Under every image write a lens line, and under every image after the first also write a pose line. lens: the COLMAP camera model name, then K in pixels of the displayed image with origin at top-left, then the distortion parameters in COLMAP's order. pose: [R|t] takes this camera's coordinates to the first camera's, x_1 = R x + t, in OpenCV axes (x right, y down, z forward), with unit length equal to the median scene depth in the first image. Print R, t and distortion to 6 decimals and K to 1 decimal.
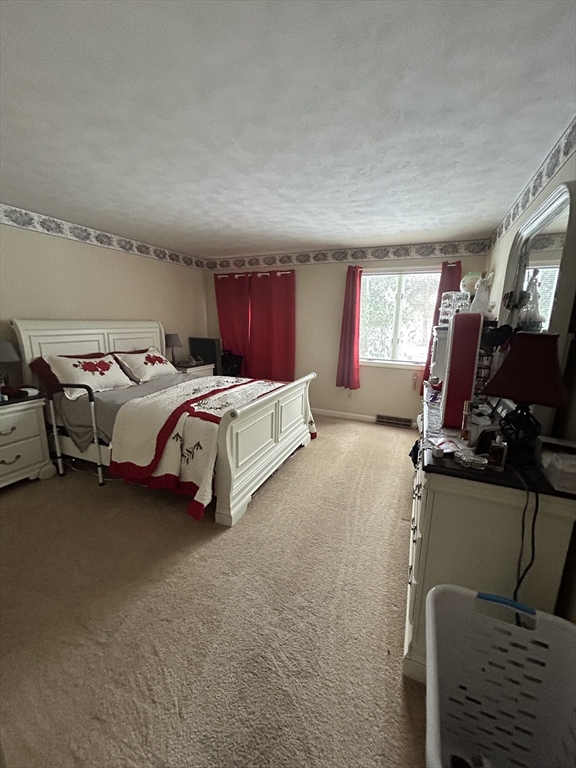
lens RADIAL K [[309.6, 0, 289.1], [0, 309.6, 384.9], [0, 0, 1]] dist [-0.000657, 0.000288]
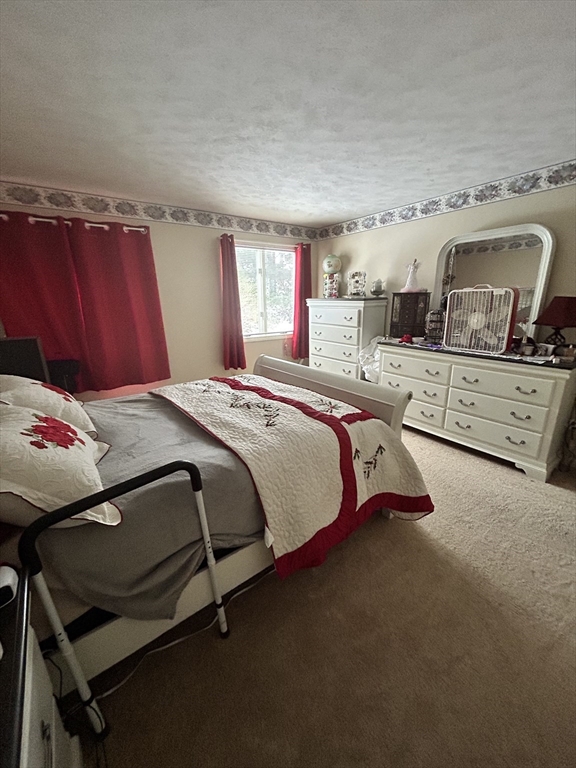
lens RADIAL K [[309.6, 0, 292.5], [0, 309.6, 383.5], [0, 0, 1]] dist [-0.000657, 0.000288]
pose [[0.499695, -0.257482, 0.827047, -0.815382], [0.196601, 0.963593, 0.181208, -0.133095], [-0.843595, 0.072049, 0.532124, 0.571234]]
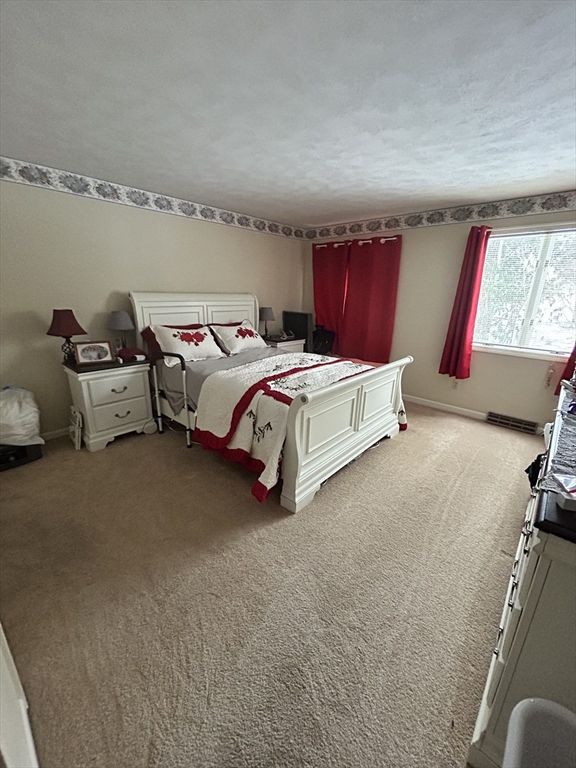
lens RADIAL K [[309.6, 0, 288.2], [0, 309.6, 385.5], [0, 0, 1]] dist [-0.000657, 0.000288]
pose [[0.946399, 0.097882, -0.307810, 0.039089], [-0.072258, 0.992984, 0.093598, -0.018997], [0.314813, -0.066340, 0.946833, 0.083445]]
